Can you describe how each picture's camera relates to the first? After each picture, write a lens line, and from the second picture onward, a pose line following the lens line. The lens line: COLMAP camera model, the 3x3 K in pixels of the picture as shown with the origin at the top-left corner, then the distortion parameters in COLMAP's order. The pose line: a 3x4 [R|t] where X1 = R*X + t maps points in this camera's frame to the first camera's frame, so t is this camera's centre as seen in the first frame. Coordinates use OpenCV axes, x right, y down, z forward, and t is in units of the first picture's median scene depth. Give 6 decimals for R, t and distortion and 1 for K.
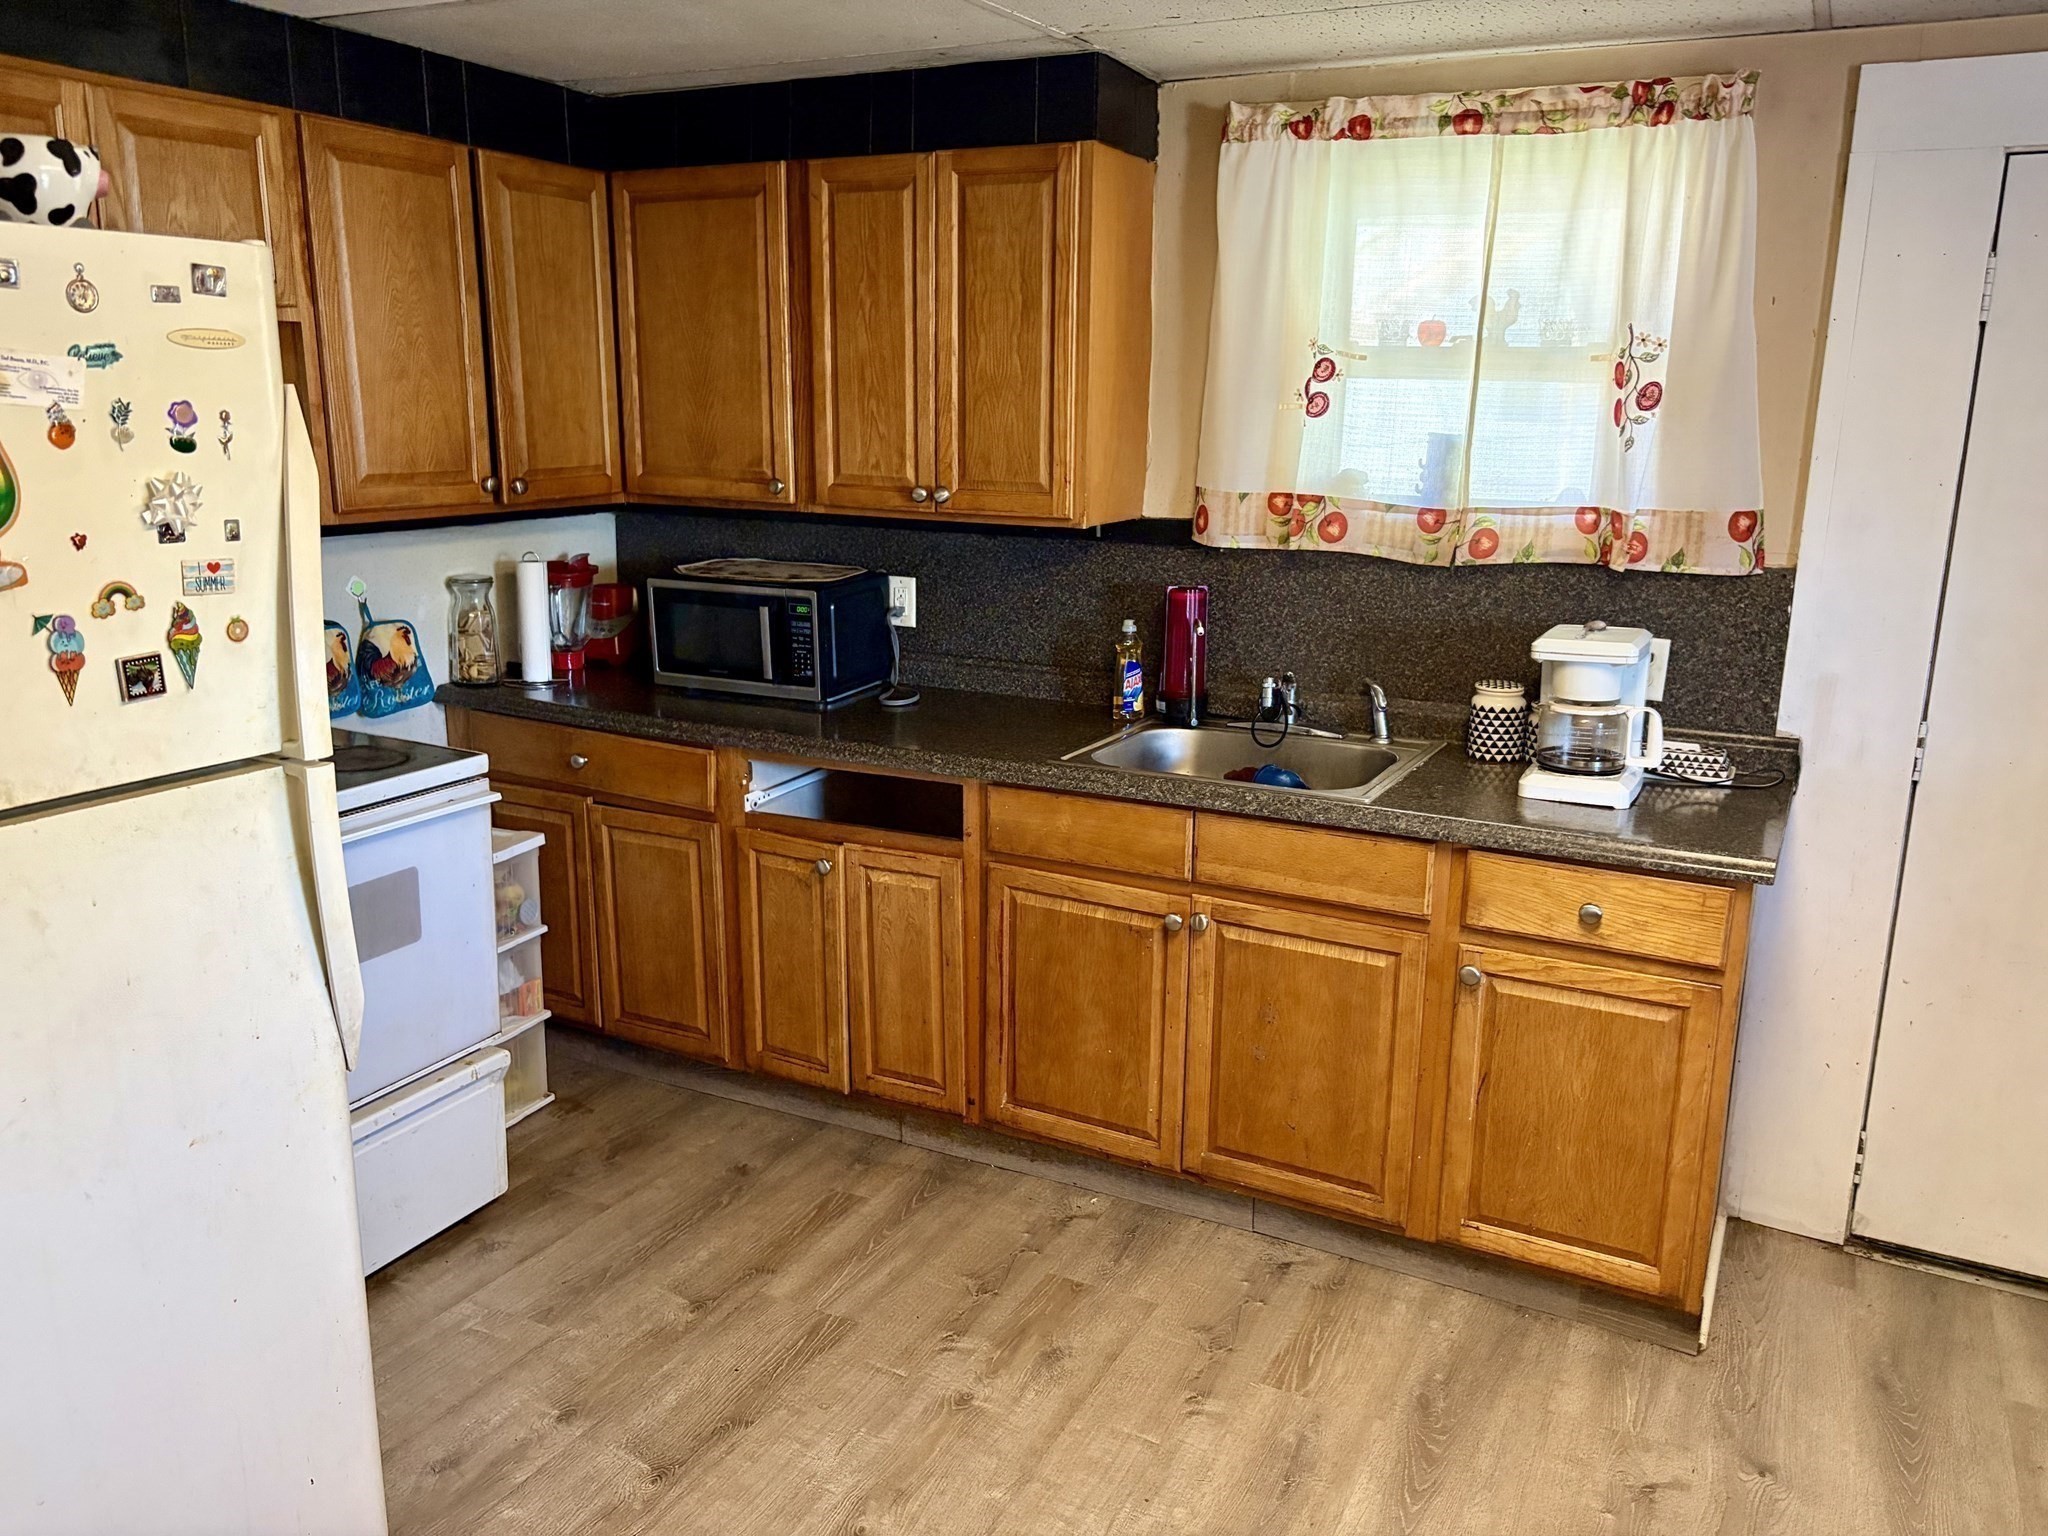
lens RADIAL K [[1545.8, 0, 1016.4], [0, 1545.8, 760.7], [0, 0, 1]] dist [0.054748, -0.069597]
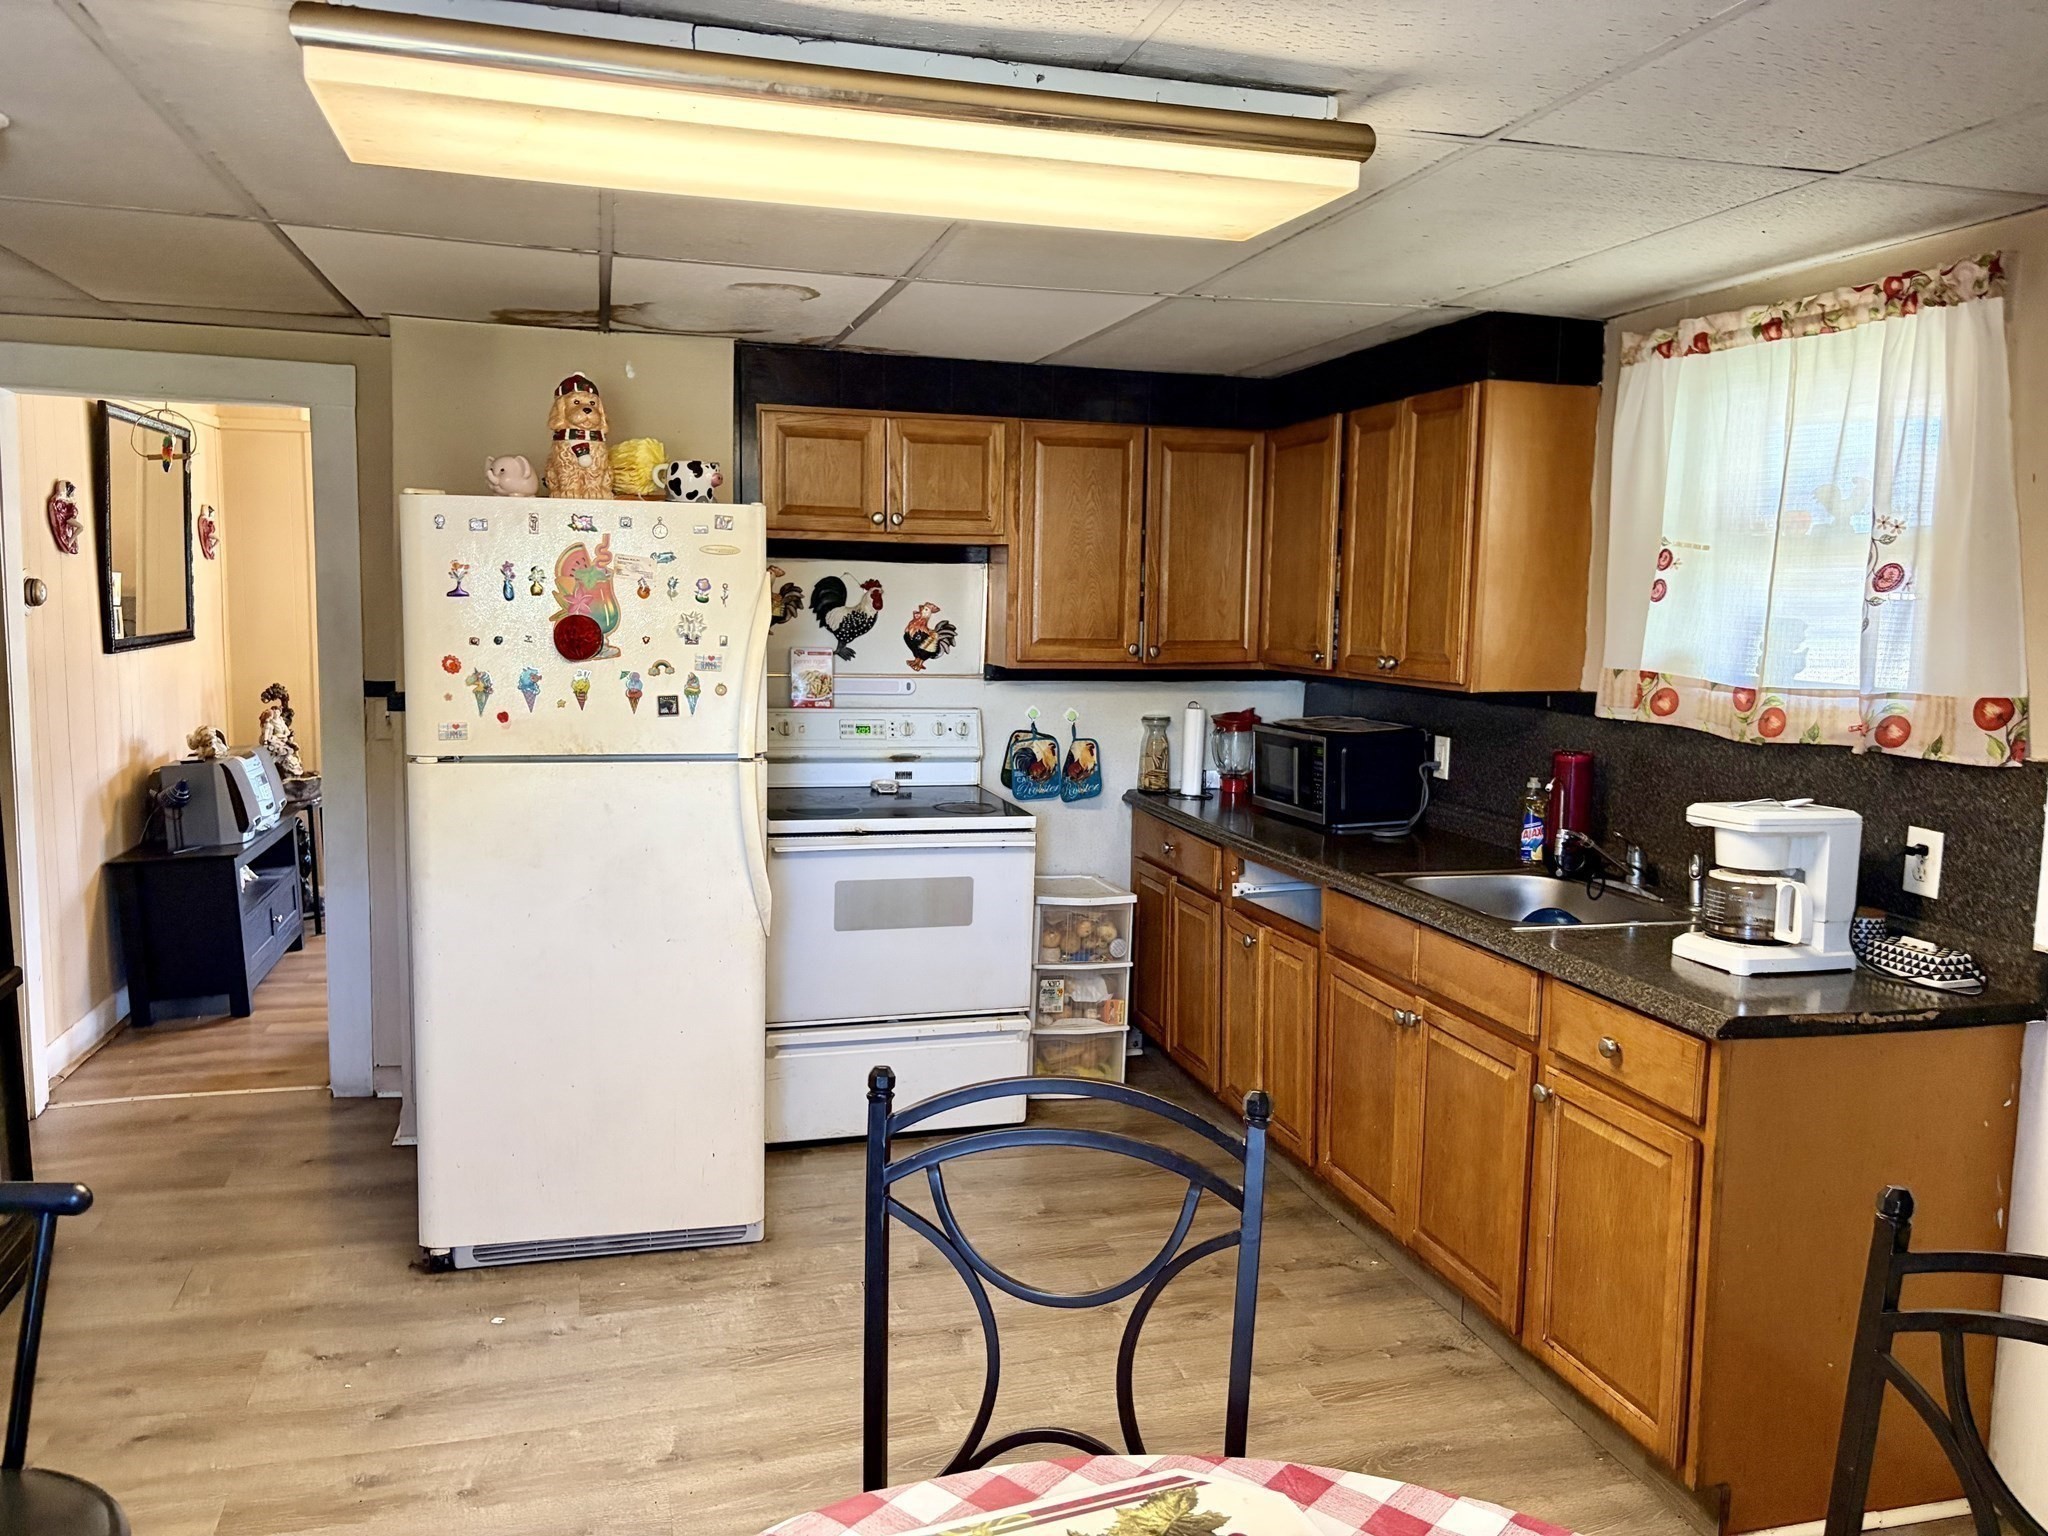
lens RADIAL K [[1545.8, 0, 1016.4], [0, 1545.8, 760.7], [0, 0, 1]] dist [0.054748, -0.069597]
pose [[0.673633, 0.076931, -0.735051, 0.735363], [-0.177725, 0.982245, -0.060072, 0.034939], [0.717379, 0.171104, 0.675345, -0.039504]]
